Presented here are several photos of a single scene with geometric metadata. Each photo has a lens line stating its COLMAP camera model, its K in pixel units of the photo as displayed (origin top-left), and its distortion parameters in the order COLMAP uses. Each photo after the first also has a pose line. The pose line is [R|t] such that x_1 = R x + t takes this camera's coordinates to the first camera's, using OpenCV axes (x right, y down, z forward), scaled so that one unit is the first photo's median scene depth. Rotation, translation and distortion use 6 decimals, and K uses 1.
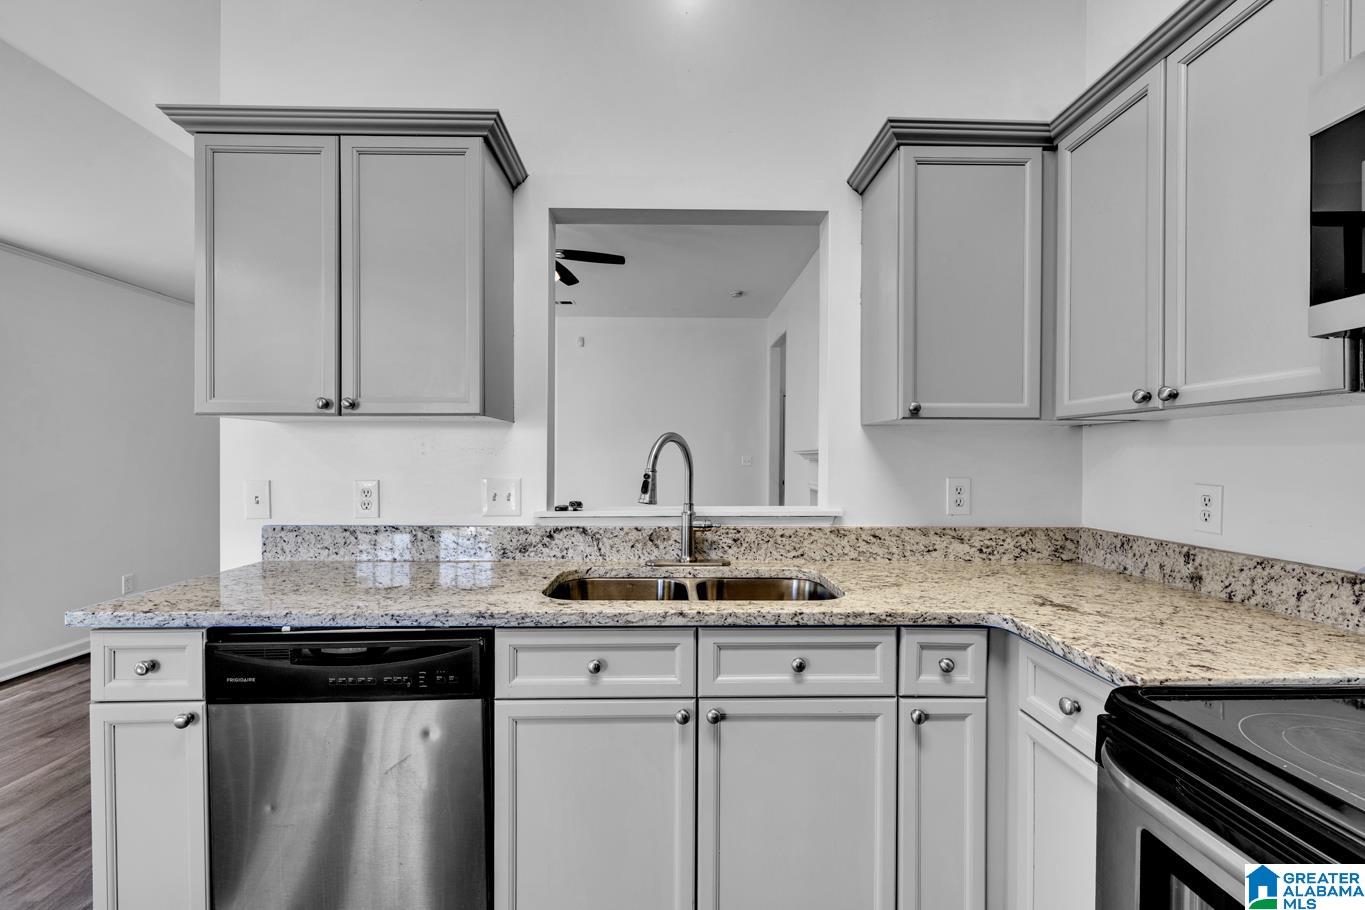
lens RADIAL K [[592.4, 0, 685.8], [0, 592.4, 460.2], [0, 0, 1]] dist [-0.001588, 0.000486]
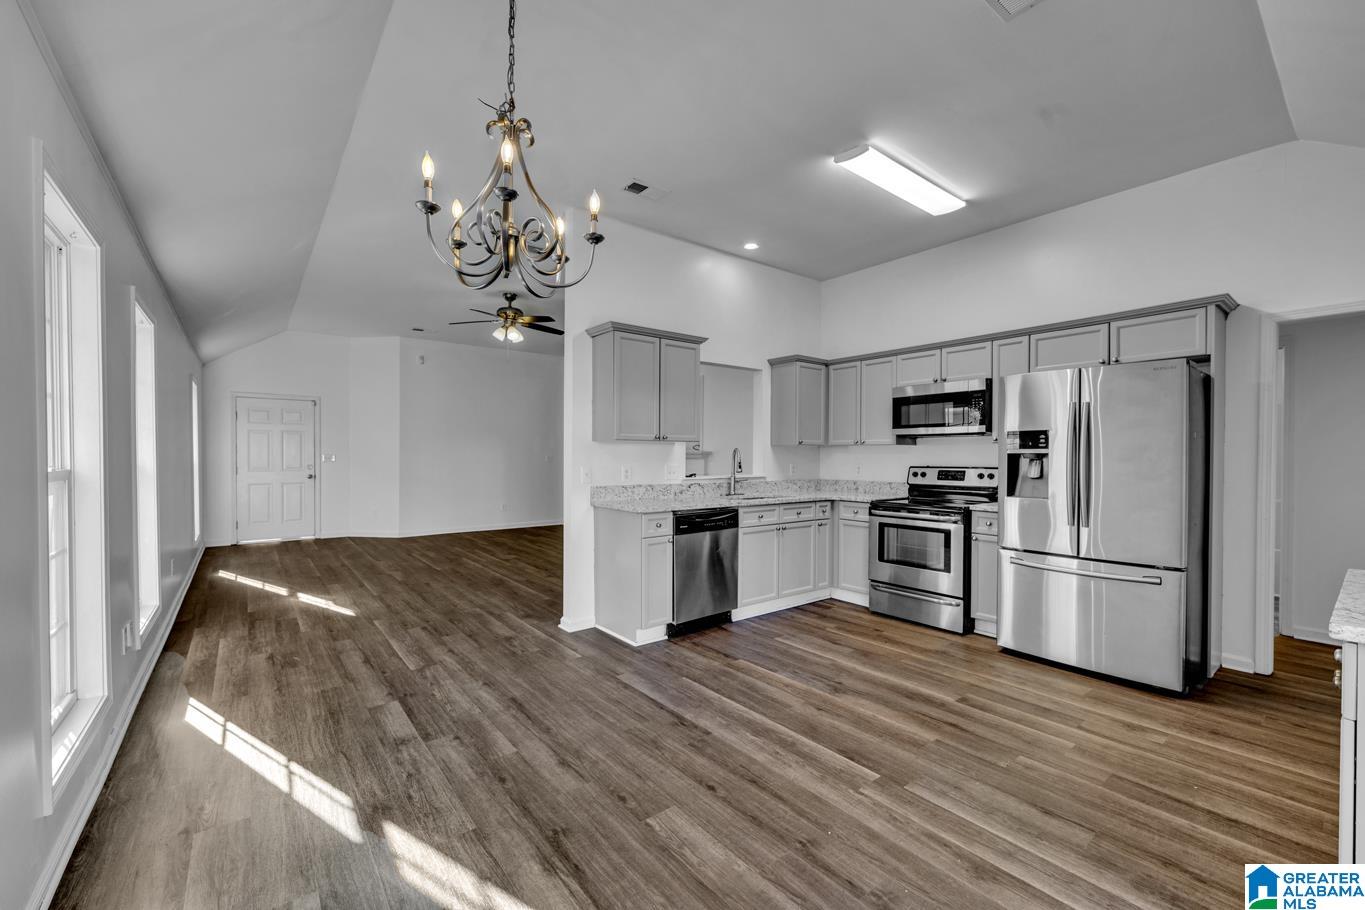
lens RADIAL K [[563.0, 0, 683.1], [0, 563.0, 459.3], [0, 0, 1]] dist [0.003741, -0.000508]
pose [[0.799209, -0.003311, 0.601045, -2.027896], [0.000854, 0.999990, 0.004372, -0.004514], [-0.601053, -0.002981, 0.799203, -1.118177]]
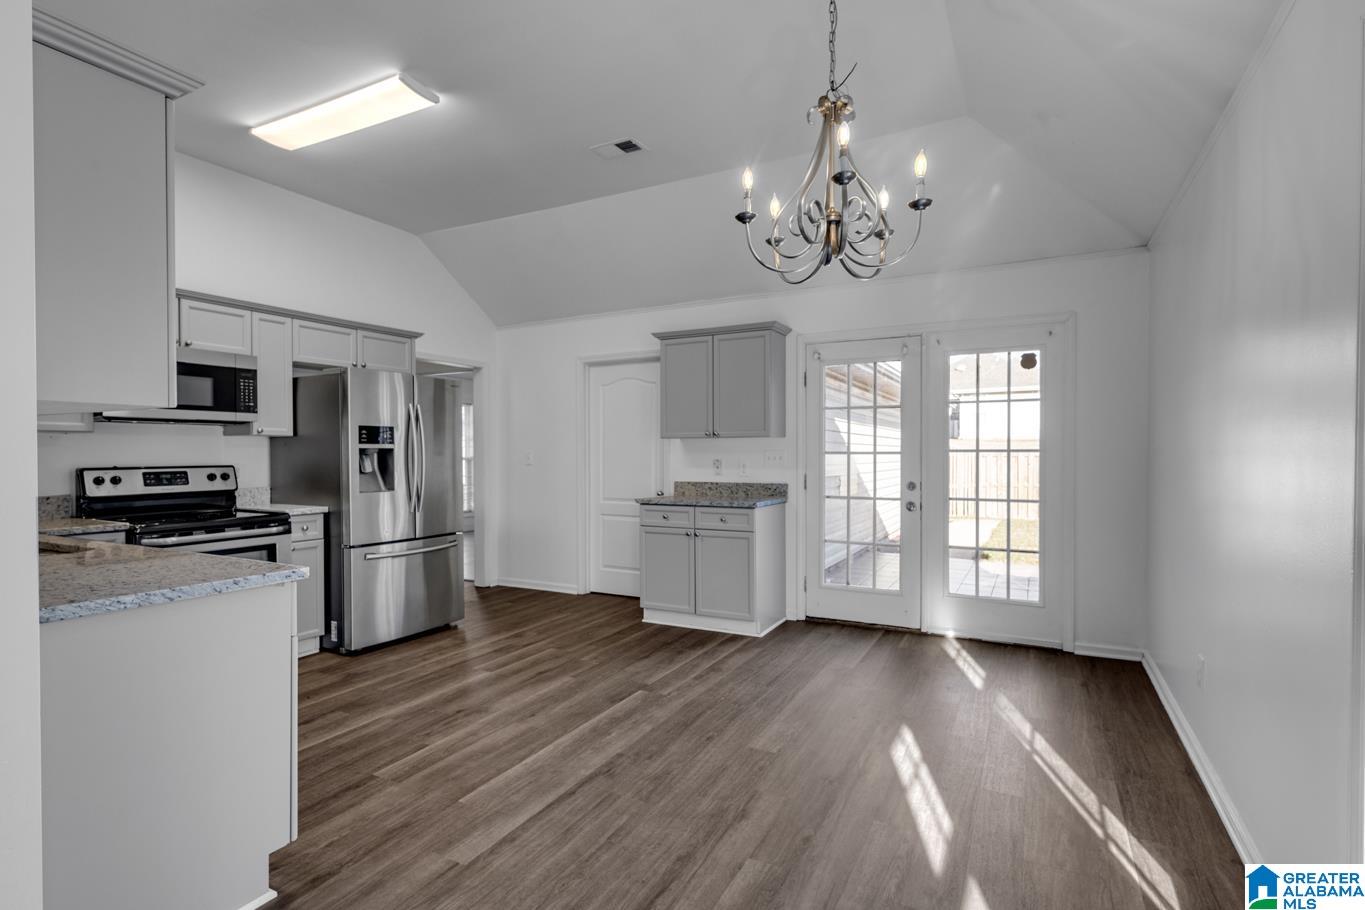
lens RADIAL K [[663.5, 0, 687.1], [0, 663.5, 457.2], [0, 0, 1]] dist [0.001360, -0.000020]
pose [[-0.876938, -0.004835, 0.480579, -1.989554], [0.000851, 0.999932, 0.011612, -0.011386], [-0.480602, 0.010592, -0.876875, 1.502520]]
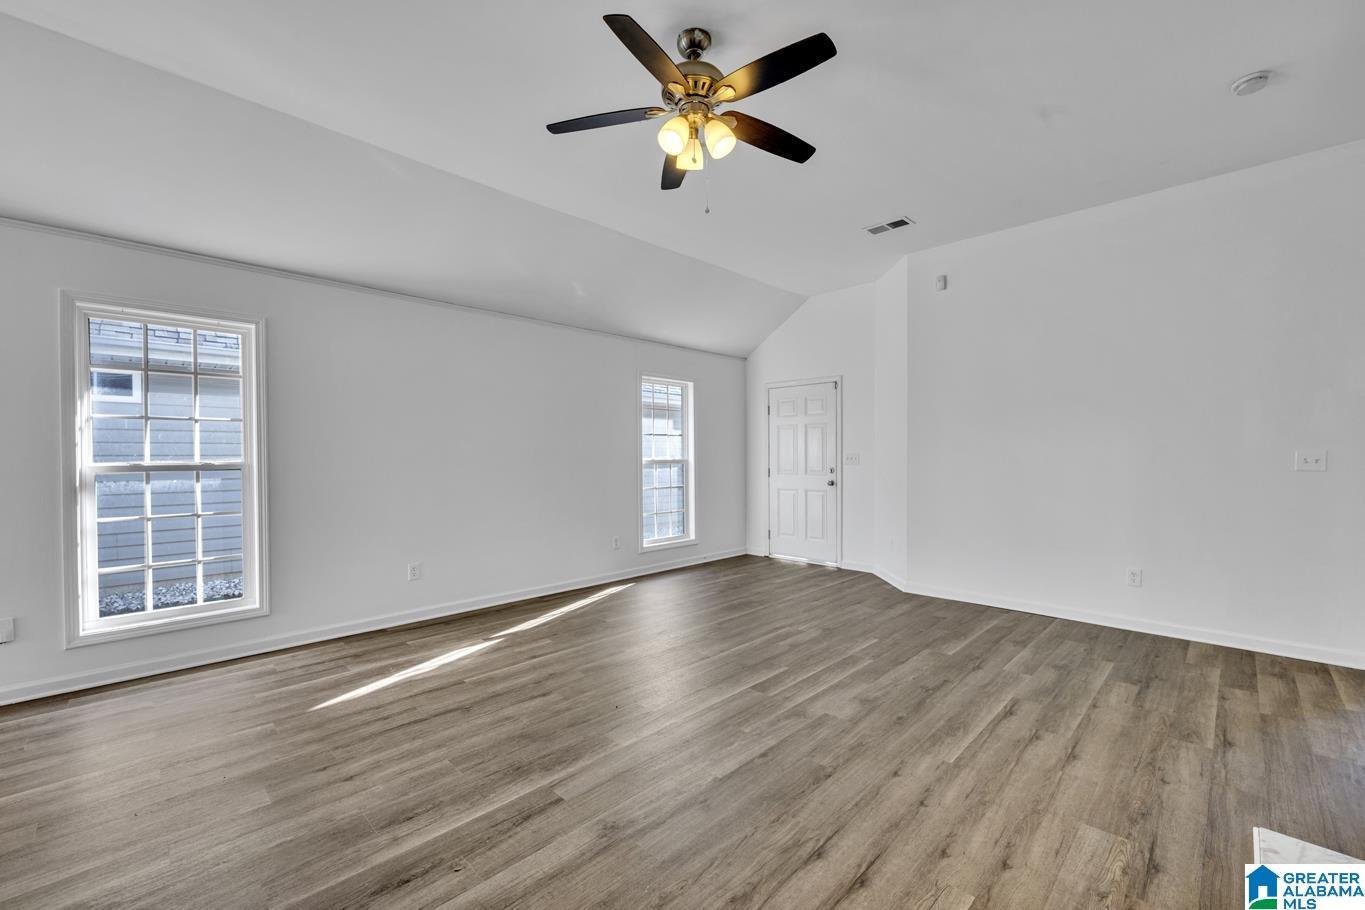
lens RADIAL K [[563.0, 0, 670.3], [0, 563.0, 450.9], [0, 0, 1]] dist [0.003741, -0.000508]
pose [[0.691817, -0.015819, -0.721900, 0.346076], [0.003779, 0.999826, -0.018287, 0.017531], [0.722063, 0.009923, 0.691756, 1.548003]]
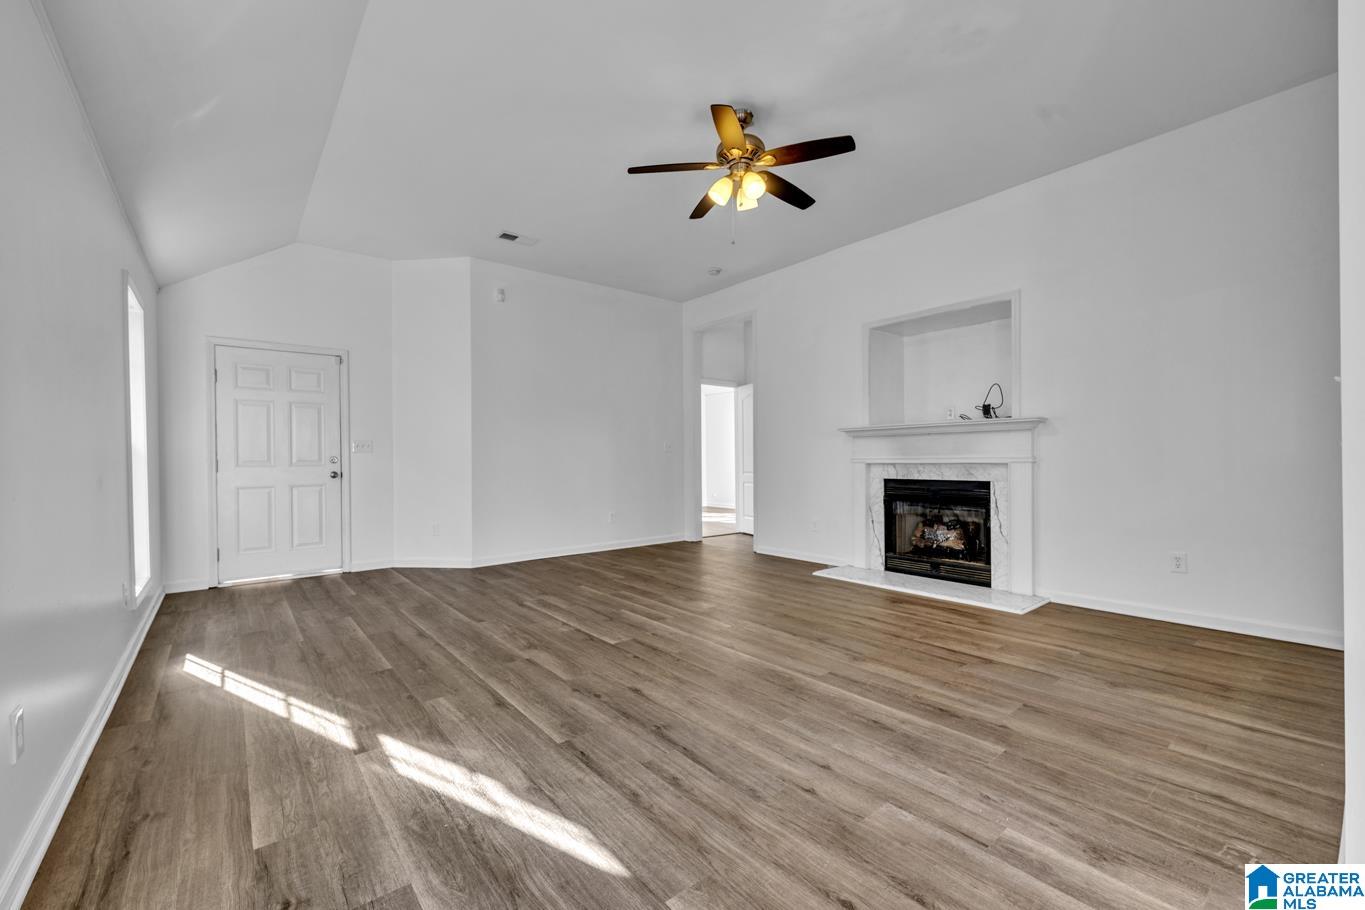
lens RADIAL K [[563.0, 0, 682.5], [0, 563.0, 459.7], [0, 0, 1]] dist [0.003741, -0.000508]
pose [[0.786983, -0.011640, 0.616865, -2.082694], [0.015284, 0.999883, -0.000631, 0.117526], [-0.616785, 0.009924, 0.787069, 1.184926]]
